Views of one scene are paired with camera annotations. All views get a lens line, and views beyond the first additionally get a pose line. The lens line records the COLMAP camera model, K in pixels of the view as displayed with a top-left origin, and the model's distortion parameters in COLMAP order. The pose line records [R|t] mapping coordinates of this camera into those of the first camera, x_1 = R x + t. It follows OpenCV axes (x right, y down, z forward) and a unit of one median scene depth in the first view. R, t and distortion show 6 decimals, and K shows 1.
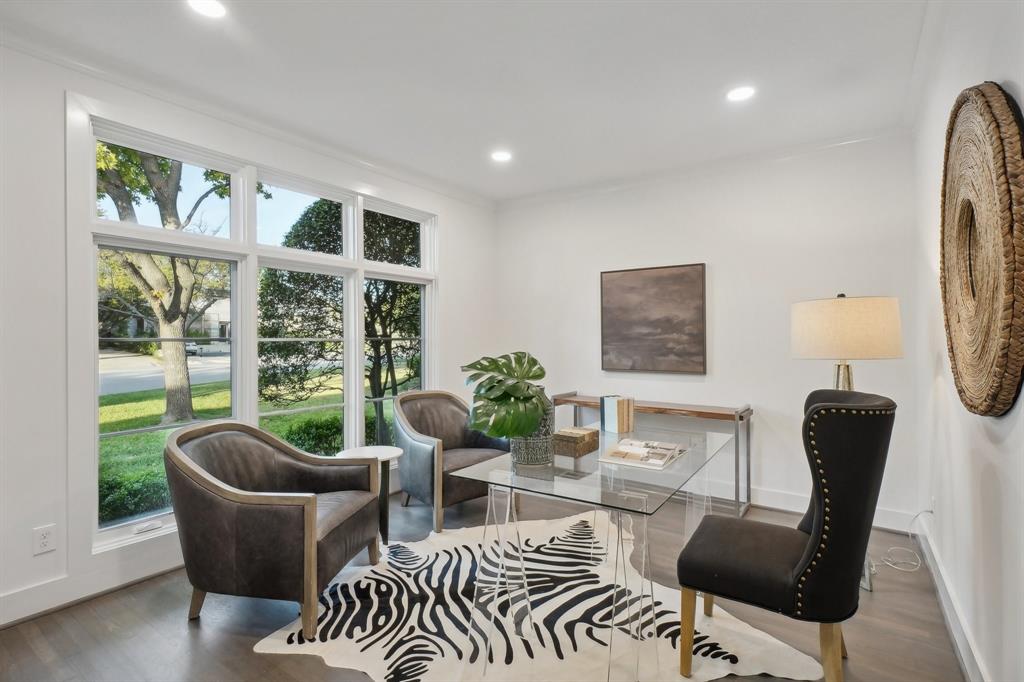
lens RADIAL K [[494.1, 0, 512.3], [0, 494.1, 337.4], [0, 0, 1]] dist [-0.005173, -0.000353]
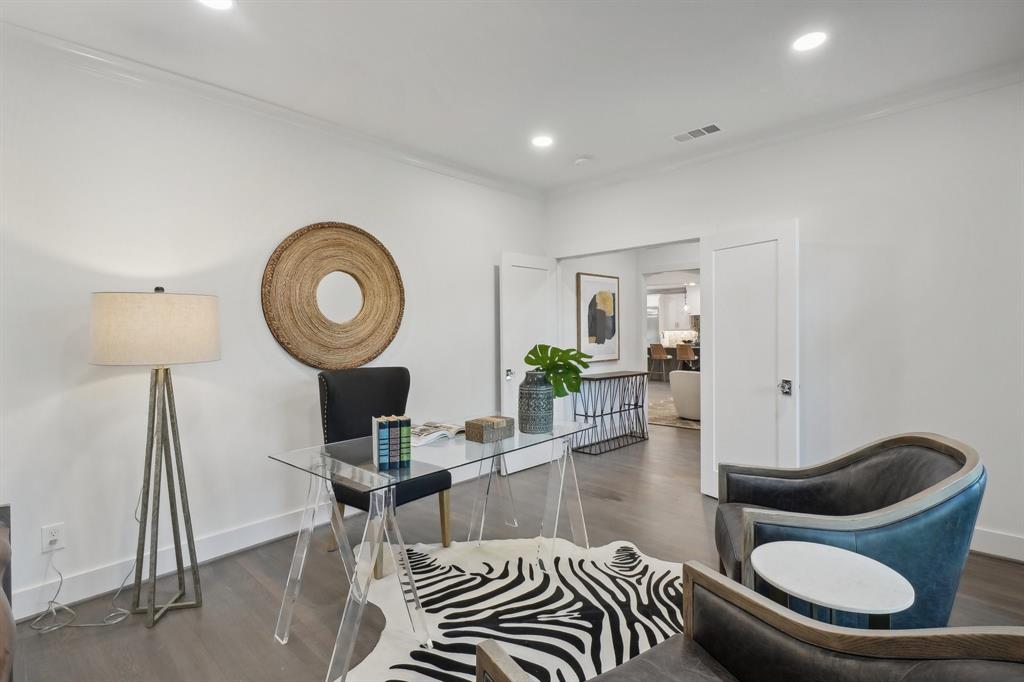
lens RADIAL K [[494.1, 0, 512.3], [0, 494.1, 337.8], [0, 0, 1]] dist [-0.005173, -0.000353]
pose [[-0.988292, 0.011275, 0.152157, -0.091627], [0.013613, 0.999805, 0.014333, -0.004032], [-0.151966, 0.016236, -0.988252, 2.166506]]
